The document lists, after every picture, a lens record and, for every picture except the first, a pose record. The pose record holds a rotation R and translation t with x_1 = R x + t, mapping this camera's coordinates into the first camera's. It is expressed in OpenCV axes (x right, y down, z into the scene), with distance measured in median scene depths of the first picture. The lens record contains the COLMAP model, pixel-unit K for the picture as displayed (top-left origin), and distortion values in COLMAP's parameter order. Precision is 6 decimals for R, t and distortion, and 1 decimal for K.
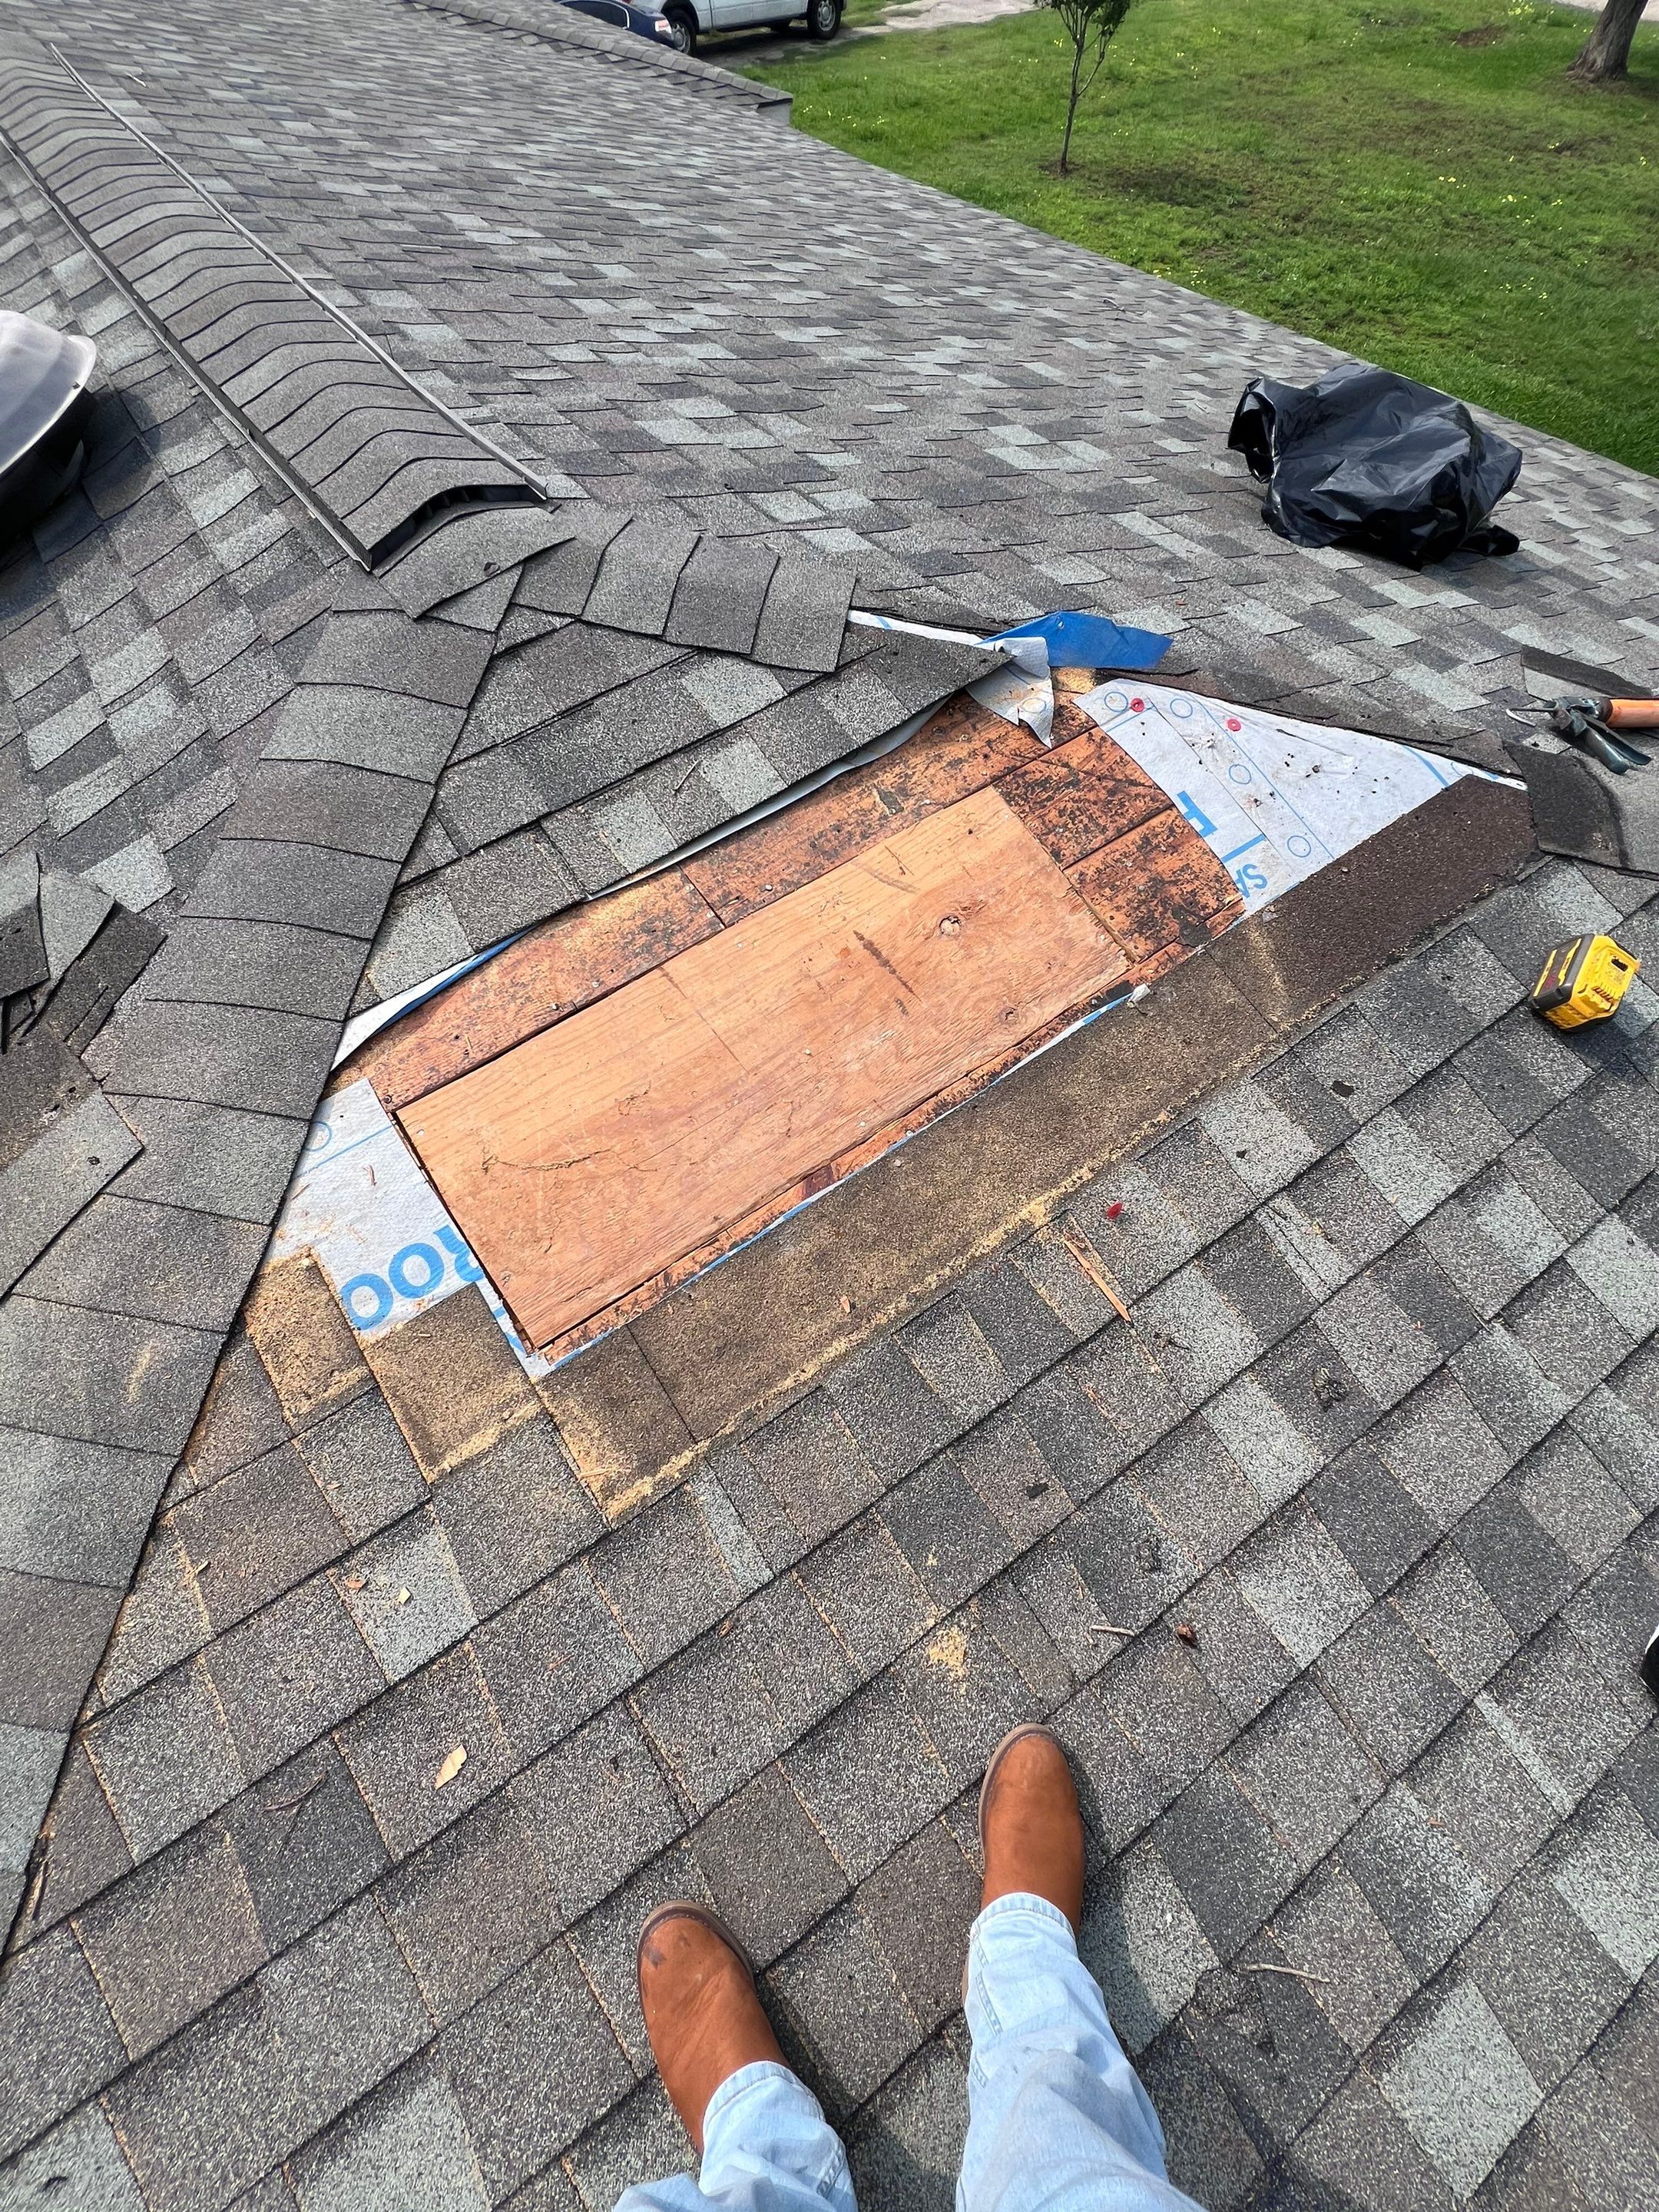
lens RADIAL K [[873.2, 0, 838.0], [0, 873.2, 1080.5], [0, 0, 1]] dist [0.001046, 0.000416]
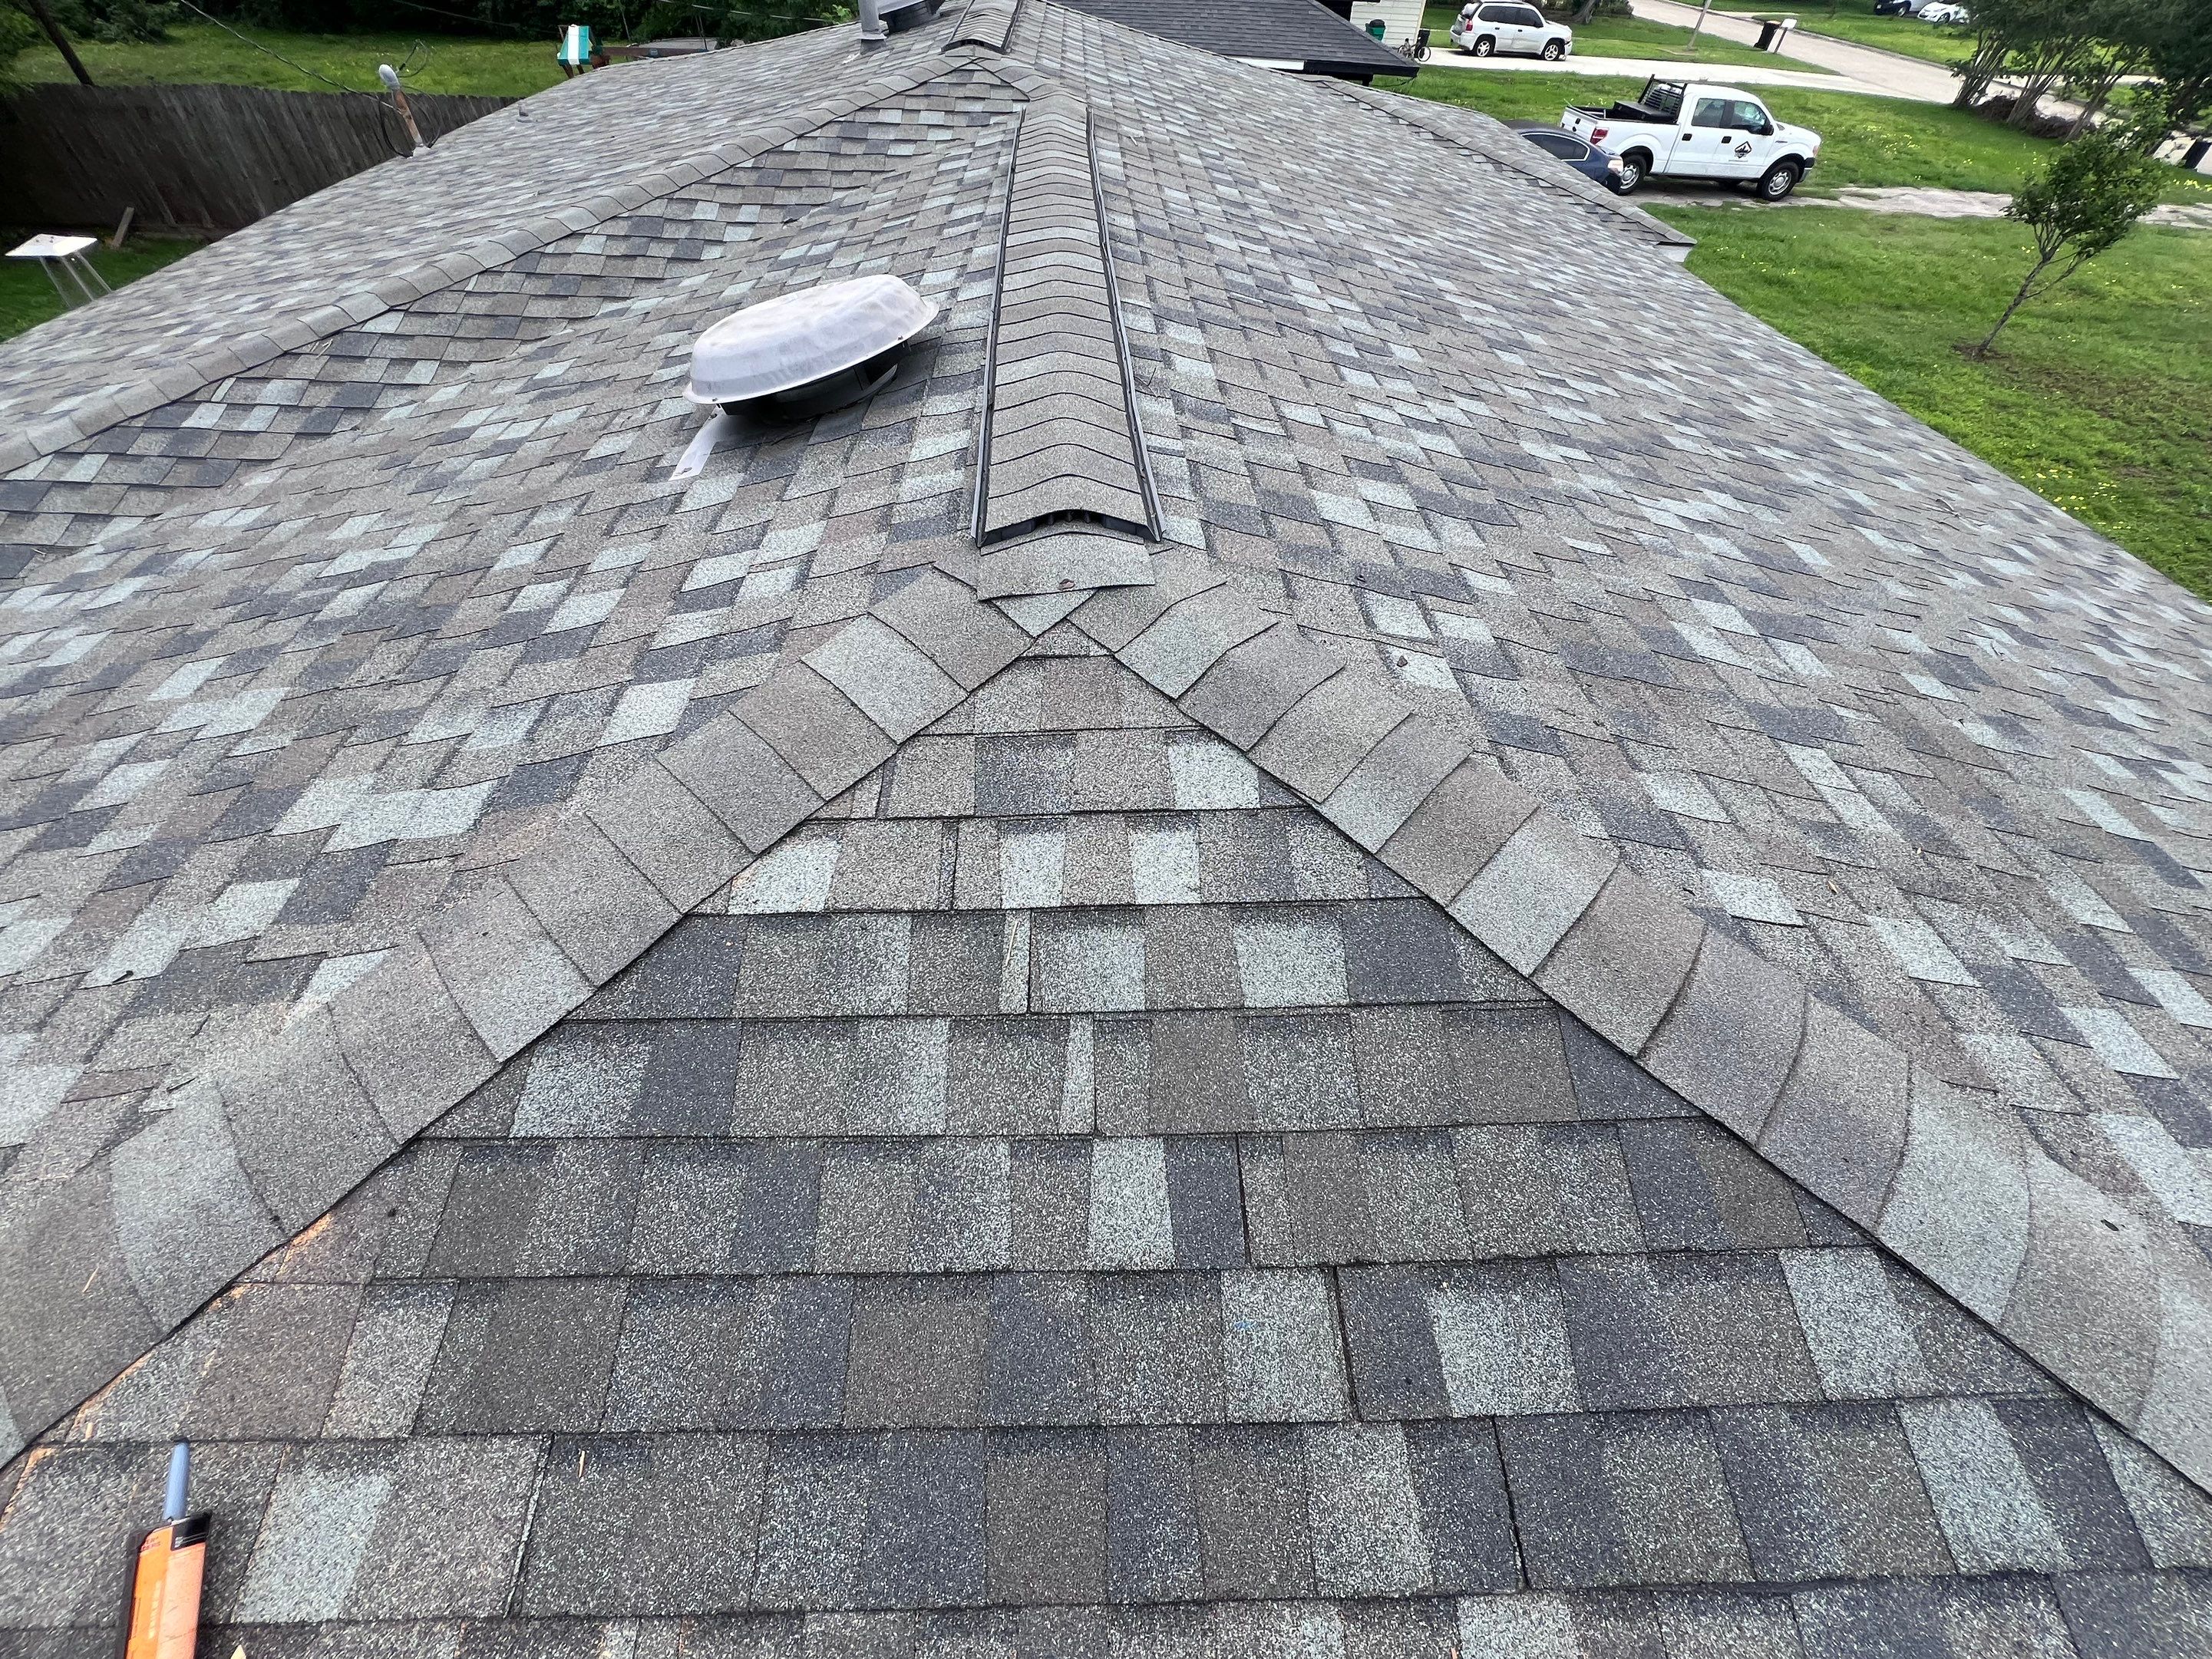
lens RADIAL K [[873.1, 0, 1102.2], [0, 873.1, 828.3], [0, 0, 1]] dist [0.001046, 0.000416]
pose [[0.835220, 0.435579, -0.335675, 0.101274], [-0.494860, 0.861551, -0.113333, -0.193261], [0.239835, 0.260770, 0.935135, 0.082369]]
